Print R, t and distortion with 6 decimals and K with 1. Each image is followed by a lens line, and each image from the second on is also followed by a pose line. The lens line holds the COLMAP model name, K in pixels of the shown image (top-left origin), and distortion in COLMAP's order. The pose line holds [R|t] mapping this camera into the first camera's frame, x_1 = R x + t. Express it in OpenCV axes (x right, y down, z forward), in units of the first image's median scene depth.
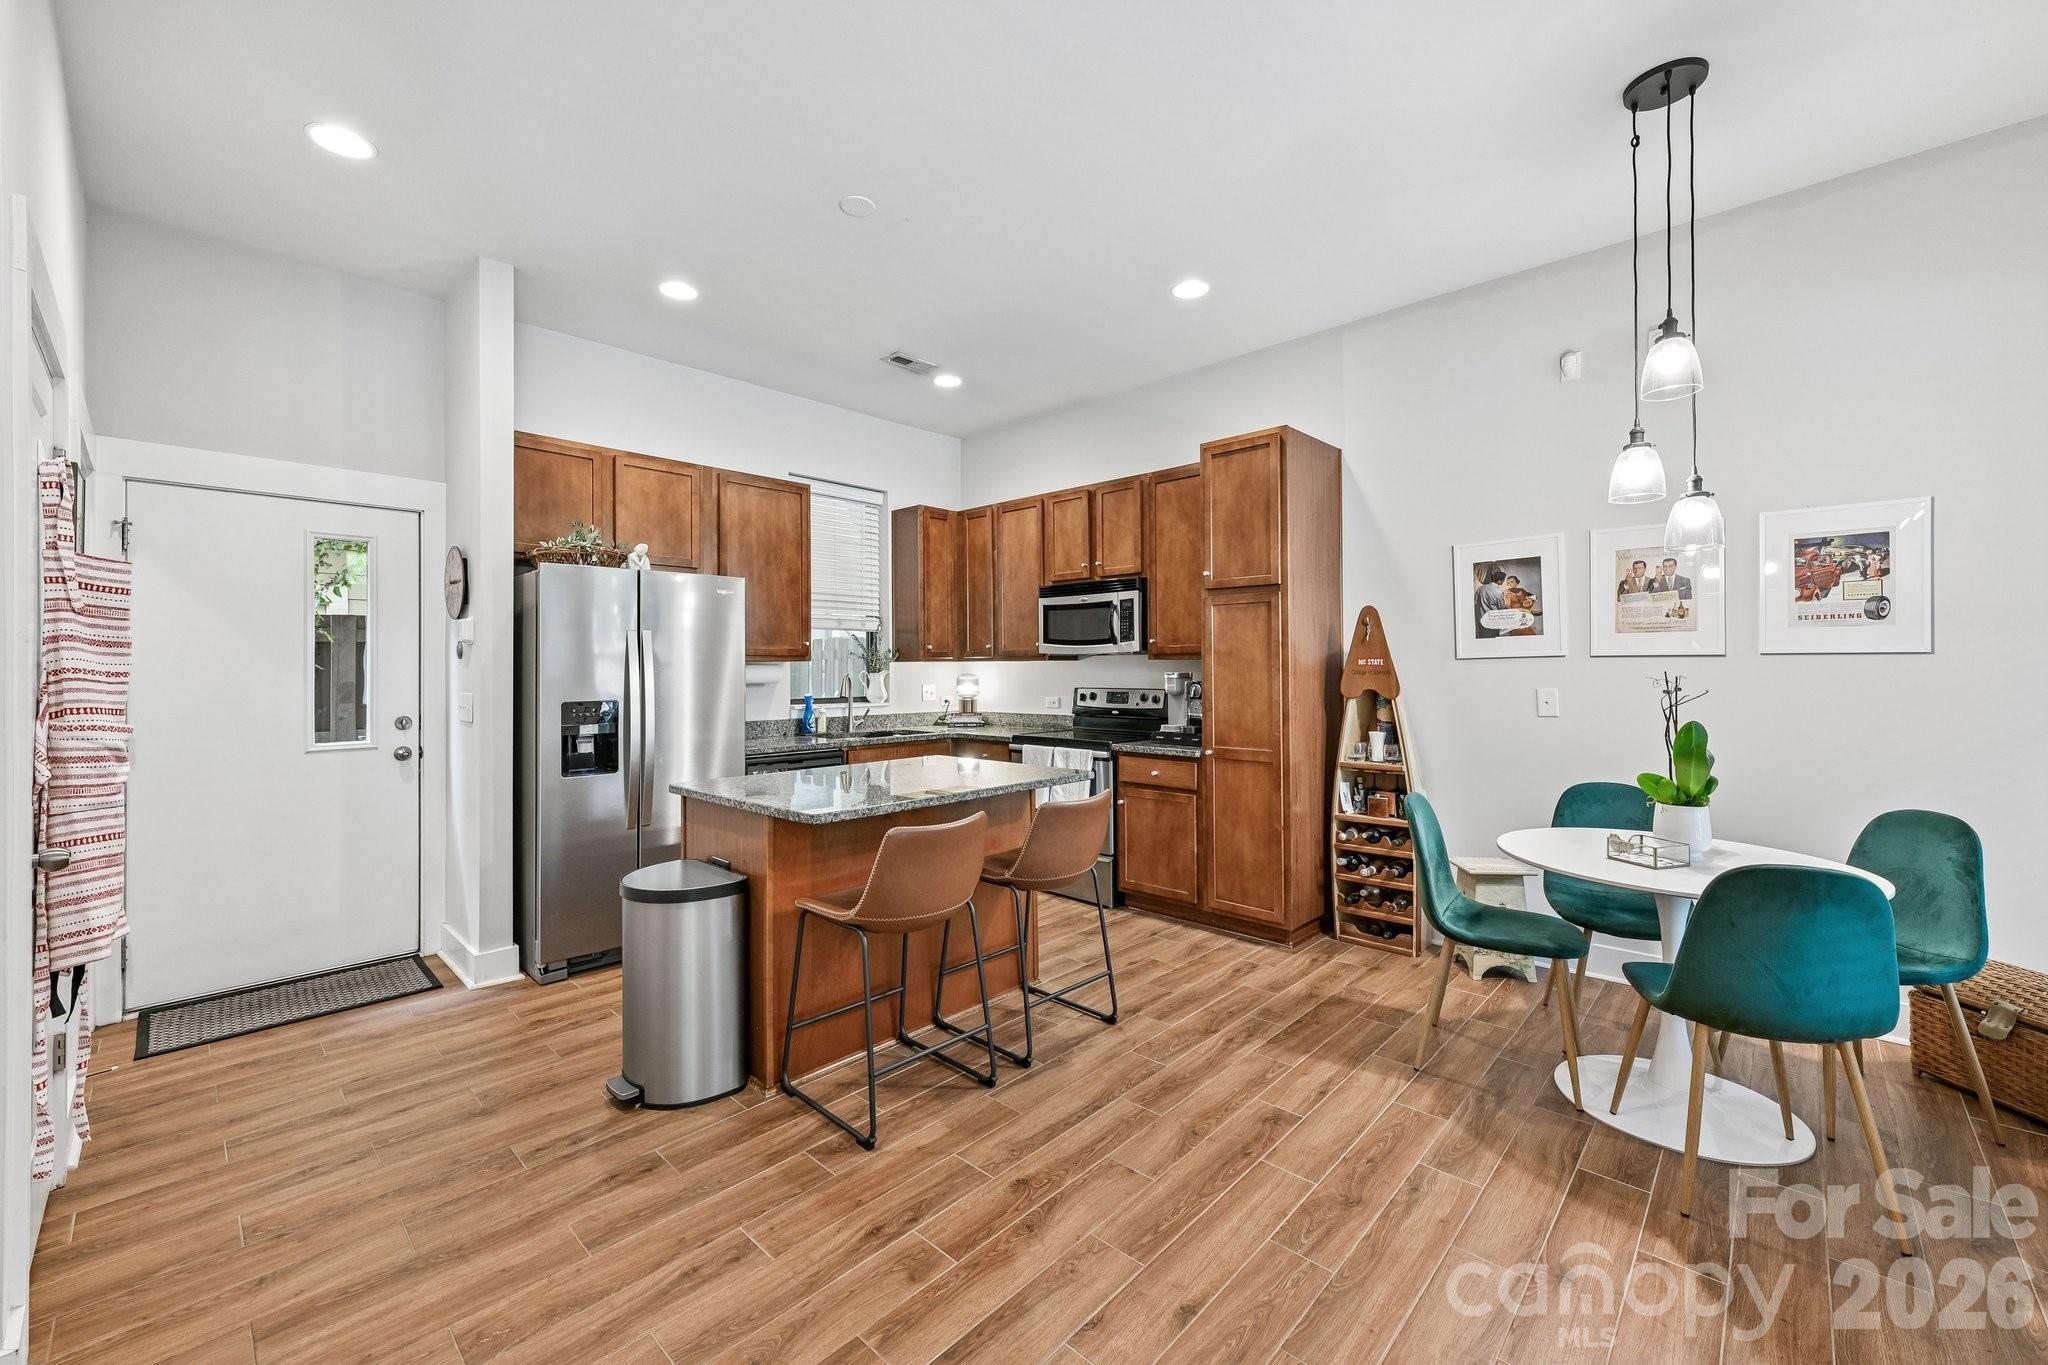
lens RADIAL K [[814.2, 0, 1021.6], [0, 814.2, 662.8], [0, 0, 1]] dist [0.004864, 0.000013]
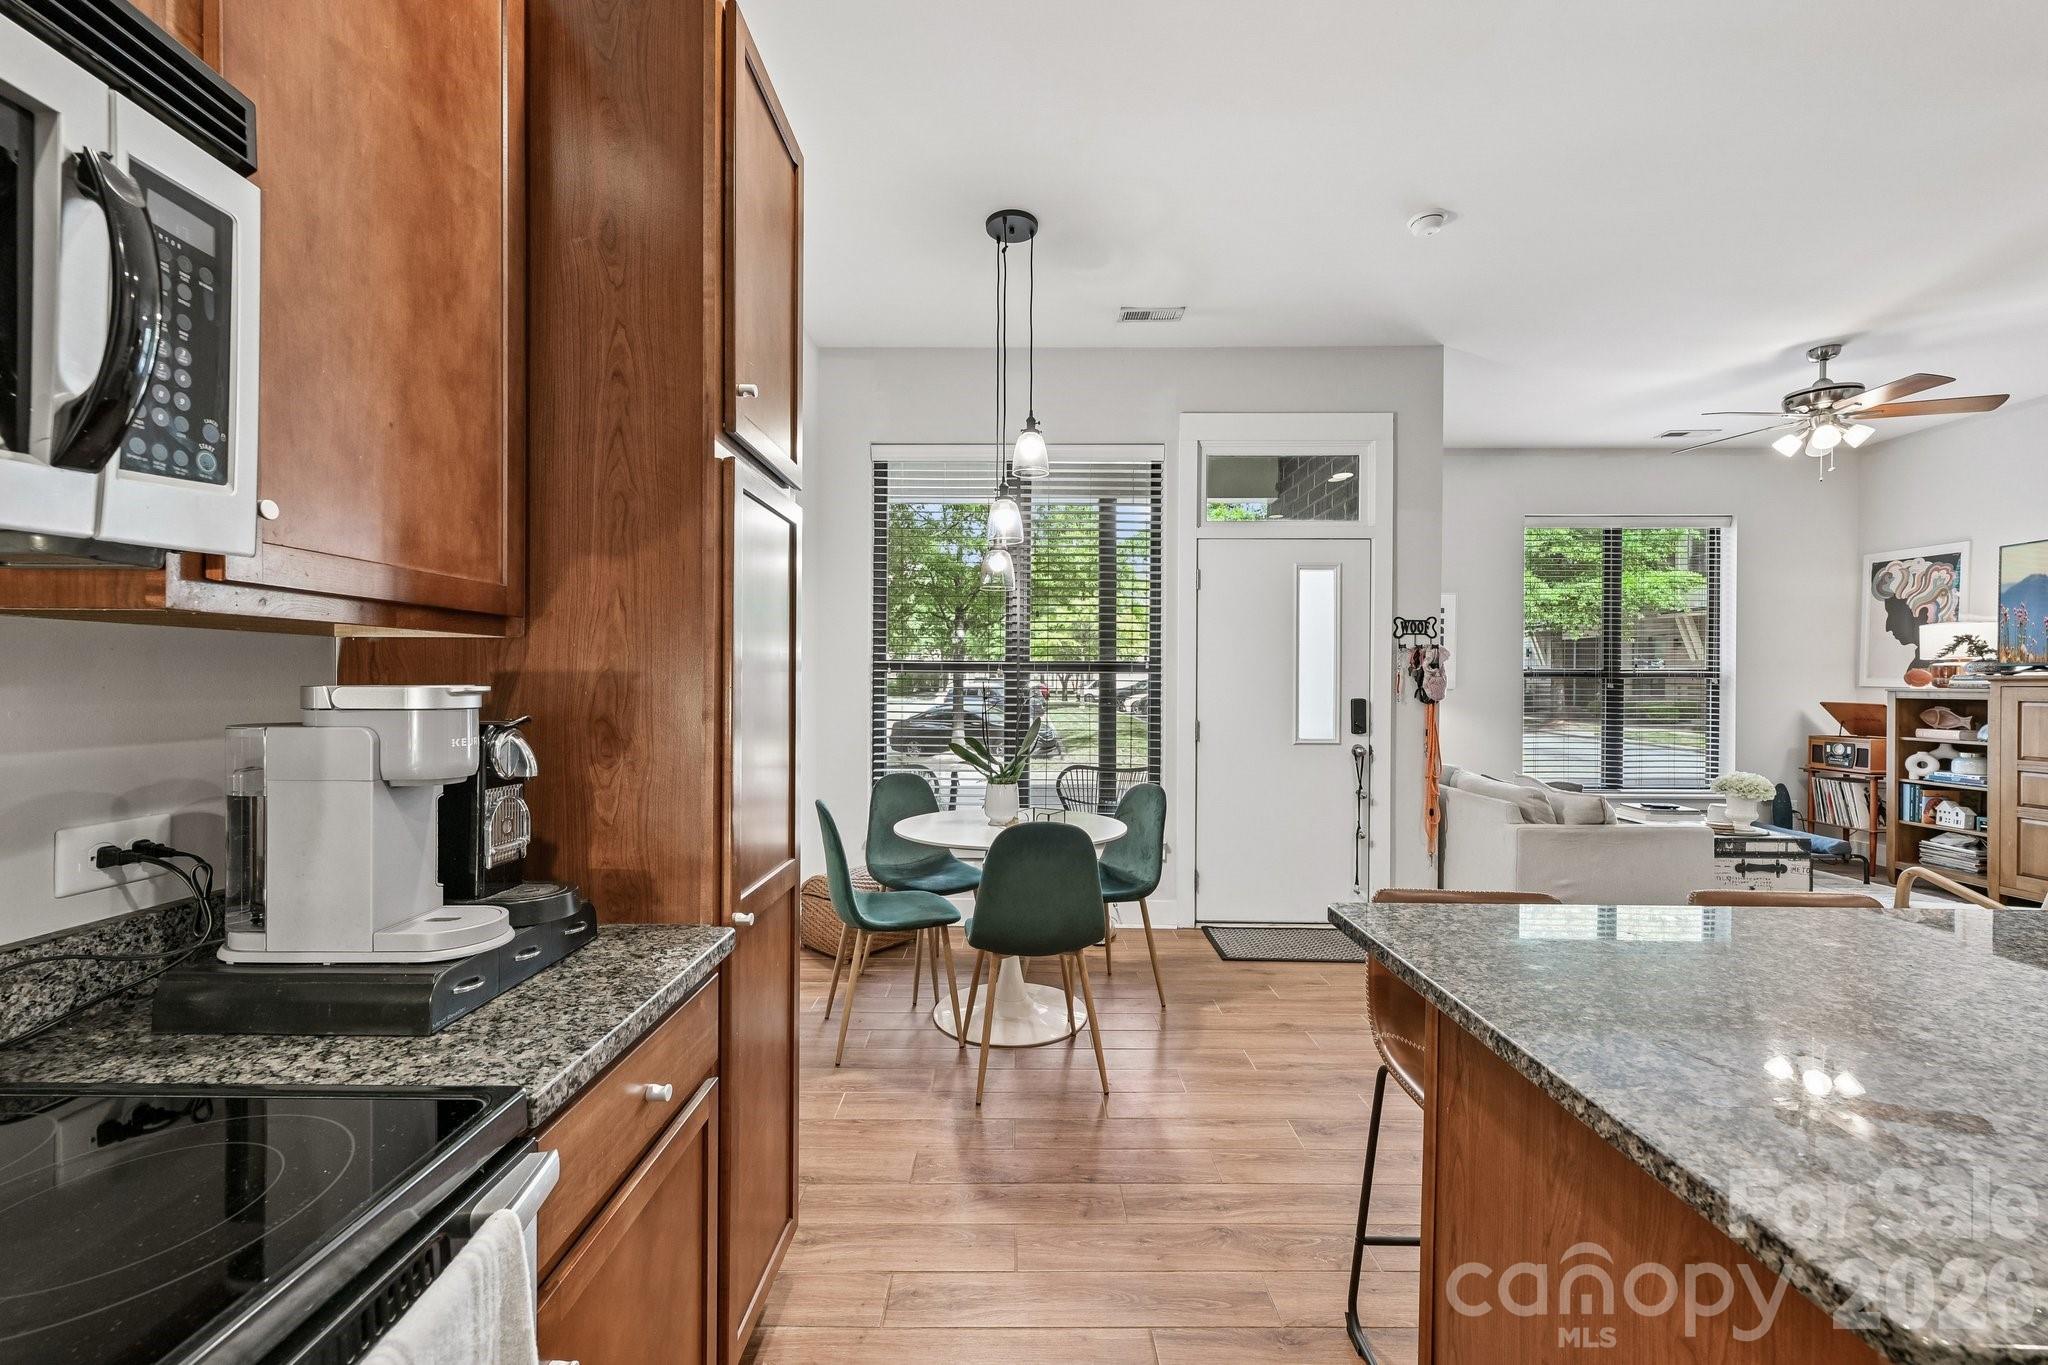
lens RADIAL K [[814.2, 0, 1014.0], [0, 814.2, 687.7], [0, 0, 1]] dist [0.004864, 0.000013]
pose [[-0.682539, -0.003728, 0.730840, -0.089280], [-0.006540, 0.999978, -0.001007, 0.012288], [-0.730820, -0.005467, -0.682548, 1.074499]]
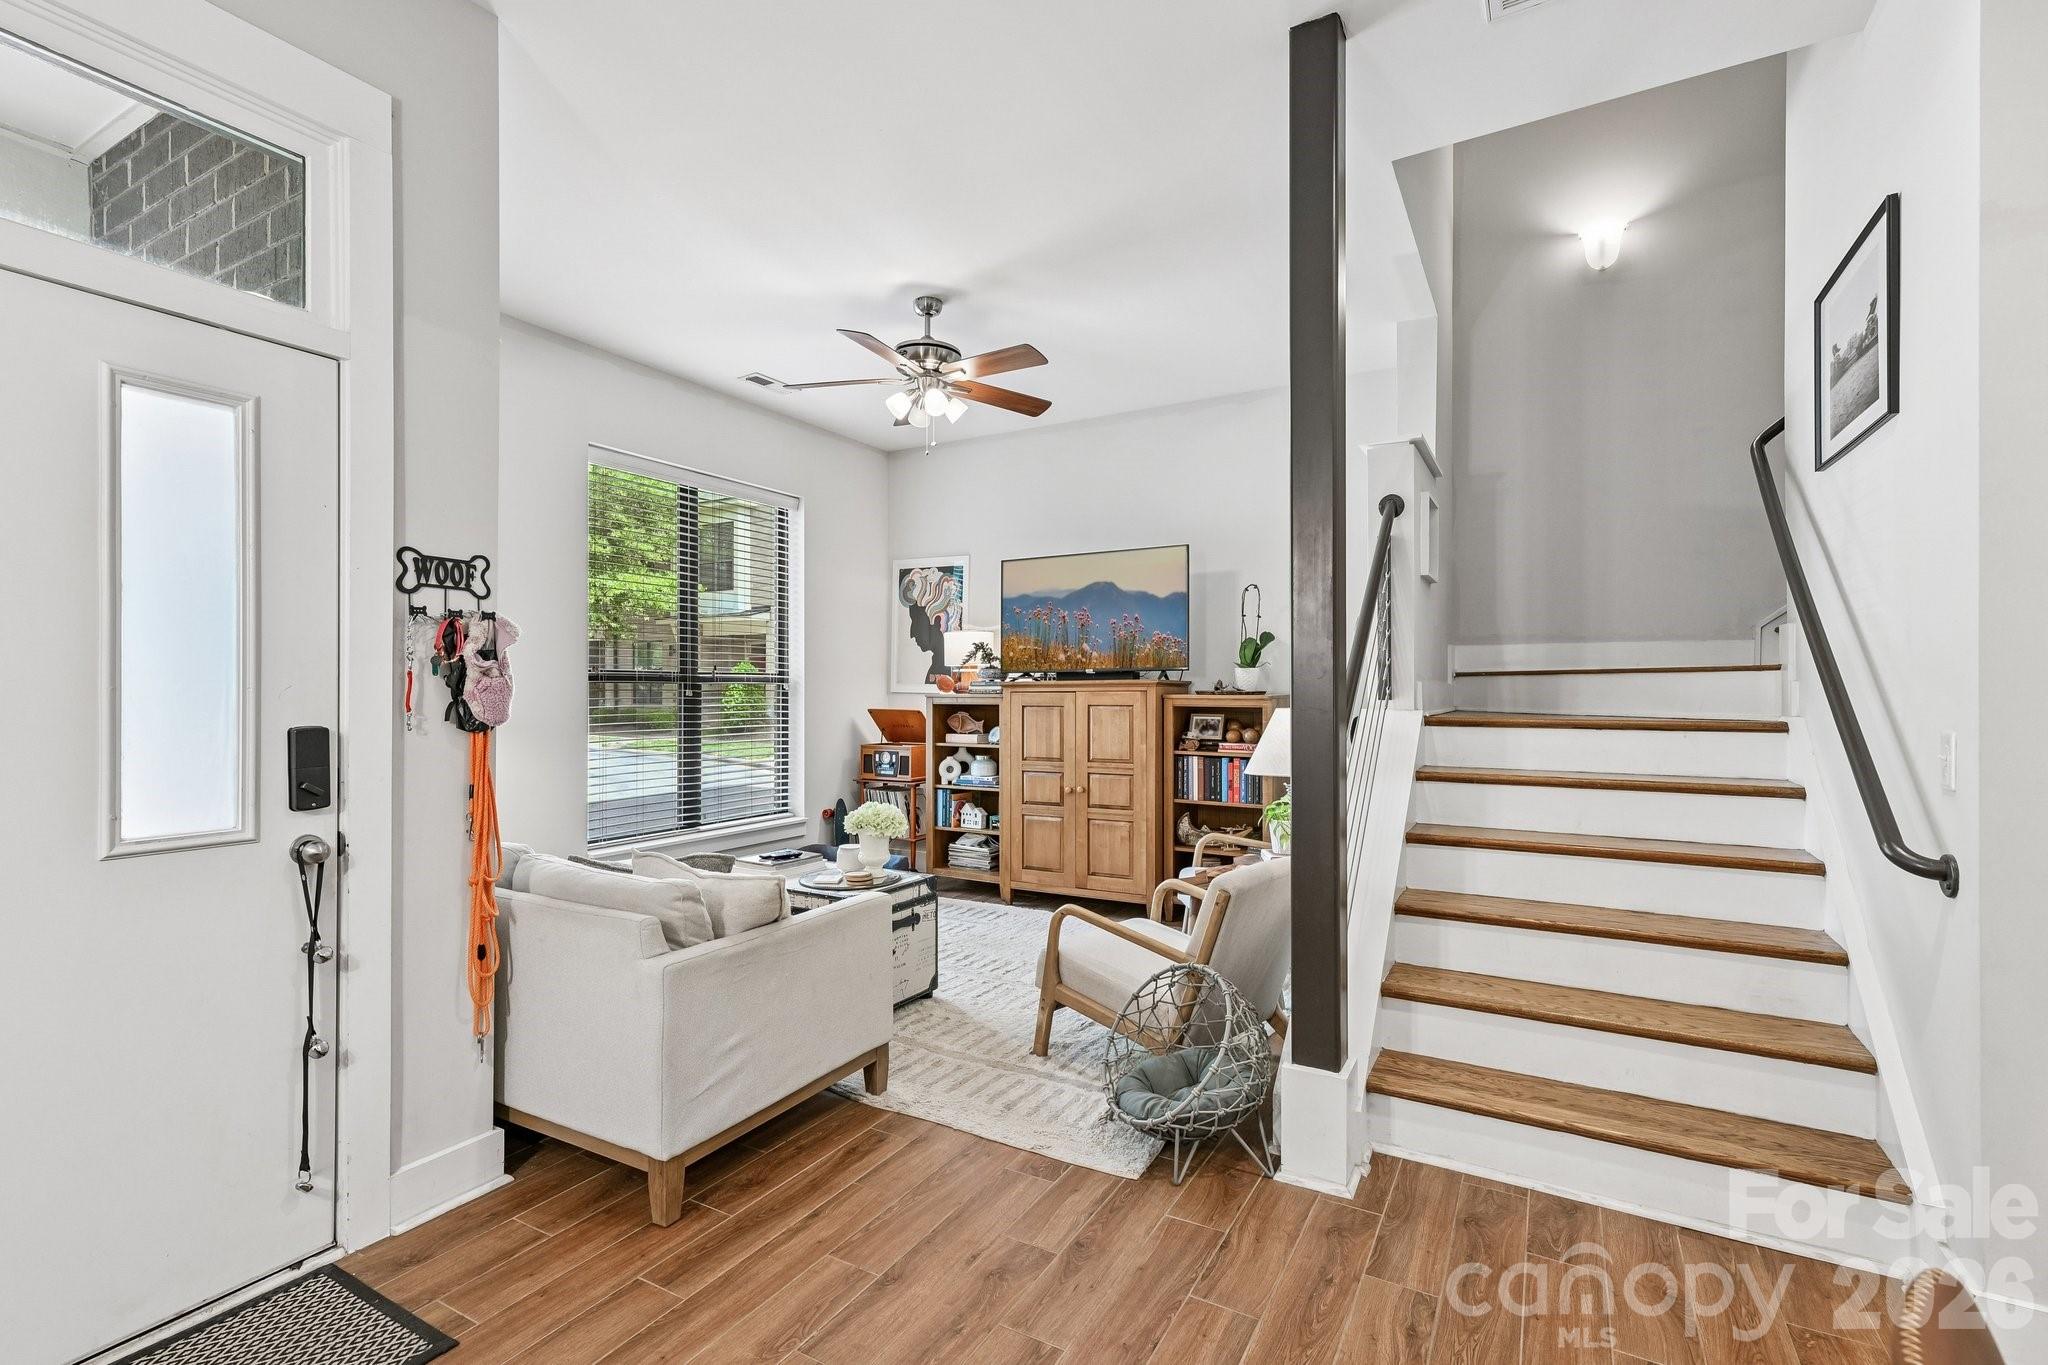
lens RADIAL K [[925.4, 0, 1011.4], [0, 925.4, 689.2], [0, 0, 1]] dist [0.007270, -0.000608]
pose [[-0.973683, 0.003026, -0.227888, 0.106390], [0.005166, 0.999948, -0.008797, 0.008546], [0.227849, -0.009743, -0.973648, 0.638336]]
